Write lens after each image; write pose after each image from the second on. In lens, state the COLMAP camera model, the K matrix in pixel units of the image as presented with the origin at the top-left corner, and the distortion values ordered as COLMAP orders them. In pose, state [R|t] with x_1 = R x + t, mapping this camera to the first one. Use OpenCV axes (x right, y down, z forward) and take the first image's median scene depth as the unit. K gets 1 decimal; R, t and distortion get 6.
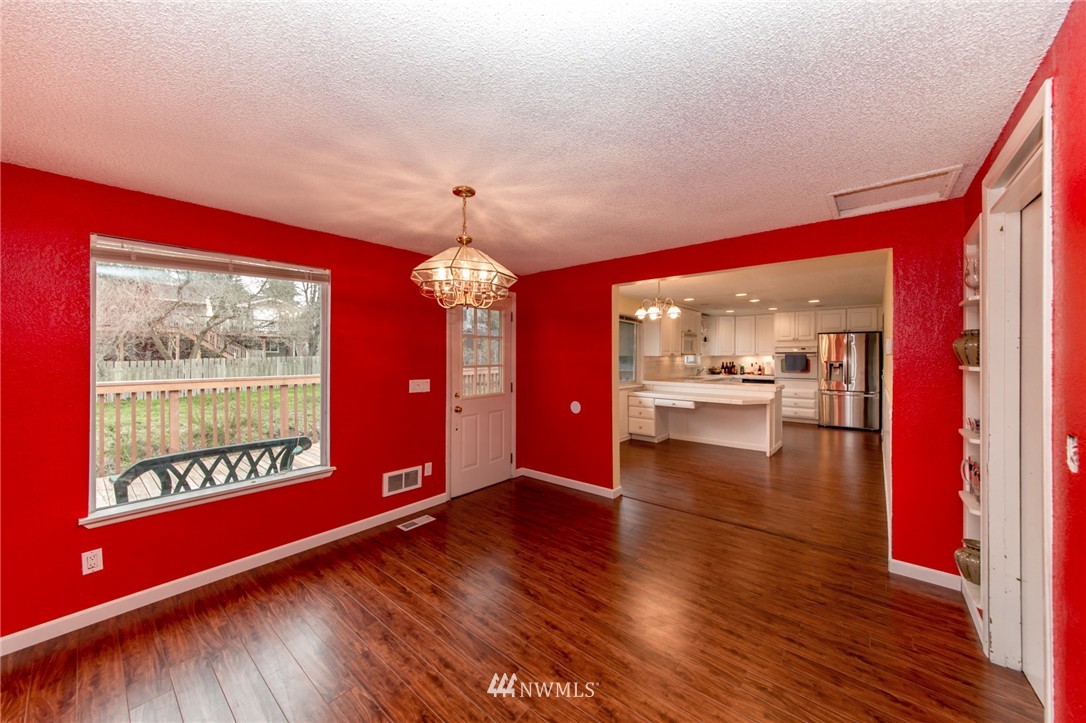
lens RADIAL K [[391.2, 0, 538.4], [0, 391.2, 354.0], [0, 0, 1]] dist [0.000123, -0.000258]
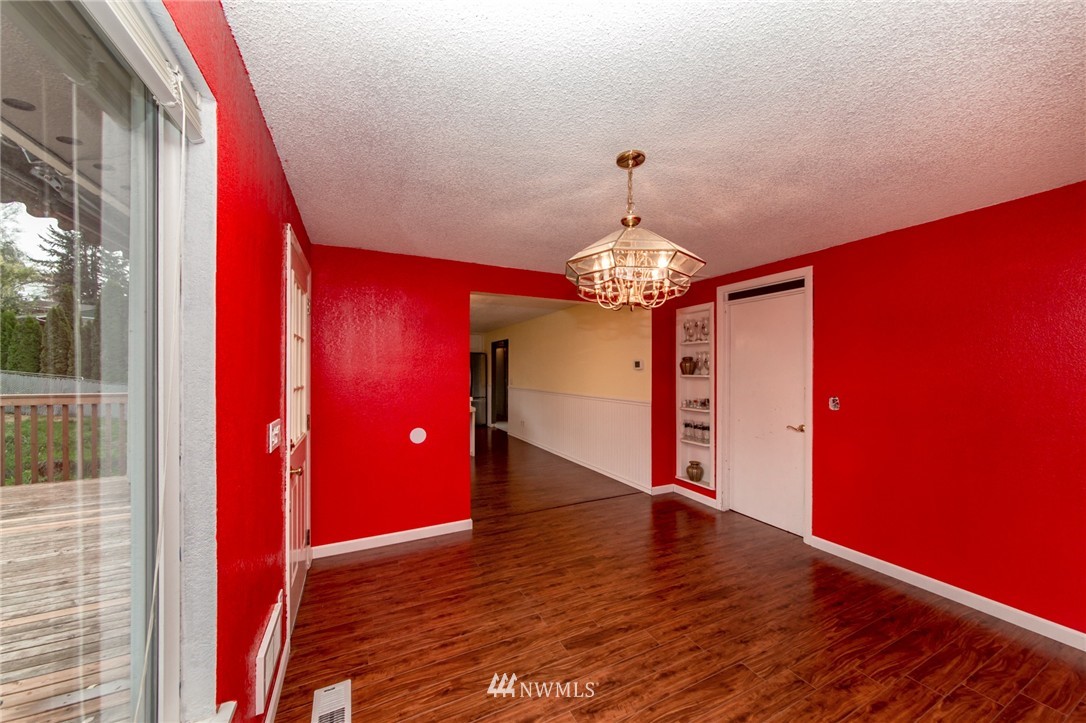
lens RADIAL K [[391.2, 0, 544.6], [0, 391.2, 366.4], [0, 0, 1]] dist [0.000123, -0.000258]
pose [[0.406852, 0.003225, 0.913489, -0.763536], [0.004257, 0.999976, -0.005427, 0.003884], [-0.913484, 0.006097, 0.406828, 0.651939]]
